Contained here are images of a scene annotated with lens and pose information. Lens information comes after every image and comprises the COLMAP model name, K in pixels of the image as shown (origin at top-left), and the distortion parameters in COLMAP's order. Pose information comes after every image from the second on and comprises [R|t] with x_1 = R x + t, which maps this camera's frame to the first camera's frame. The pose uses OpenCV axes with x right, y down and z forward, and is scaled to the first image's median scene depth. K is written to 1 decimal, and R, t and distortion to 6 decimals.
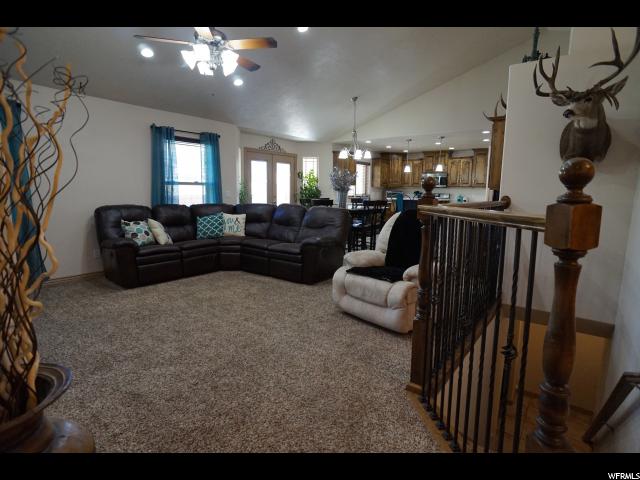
lens RADIAL K [[340.7, 0, 322.5], [0, 340.7, 244.0], [0, 0, 1]] dist [-0.073339, 0.048361]
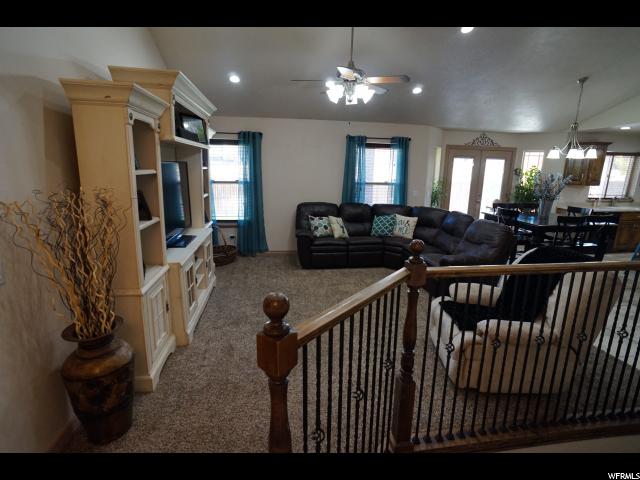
lens RADIAL K [[340.7, 0, 322.5], [0, 340.7, 244.0], [0, 0, 1]] dist [-0.073339, 0.048361]
pose [[0.732920, 0.157344, -0.661869, 0.219460], [-0.113776, 0.987534, 0.108773, -0.075132], [0.670733, -0.004417, 0.741686, 0.034894]]
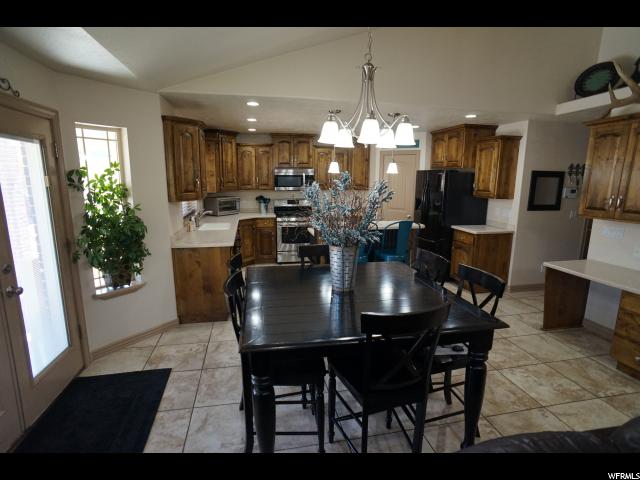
lens RADIAL K [[340.7, 0, 322.5], [0, 340.7, 244.0], [0, 0, 1]] dist [-0.073339, 0.048361]
pose [[0.651368, -0.153434, 0.743087, -0.211600], [0.114696, 0.987998, 0.103465, -0.198353], [-0.750043, 0.017835, 0.661148, 0.825577]]
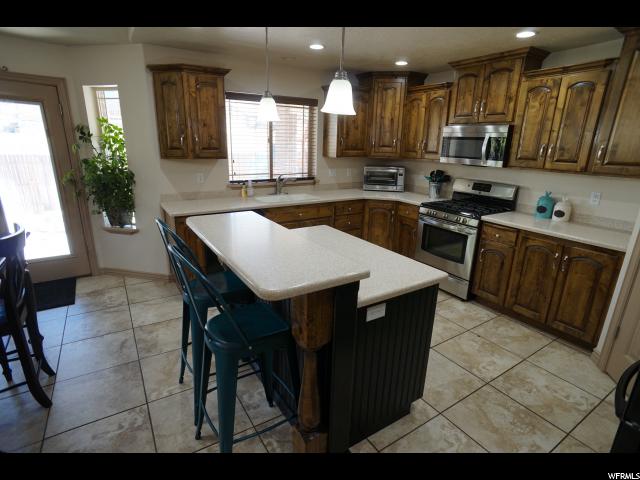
lens RADIAL K [[340.7, 0, 322.5], [0, 340.7, 244.0], [0, 0, 1]] dist [-0.073339, 0.048361]
pose [[0.941277, 0.111649, -0.318642, 0.474500], [-0.066346, 0.986507, 0.149674, -0.199931], [0.331054, -0.119744, 0.935983, 0.942690]]
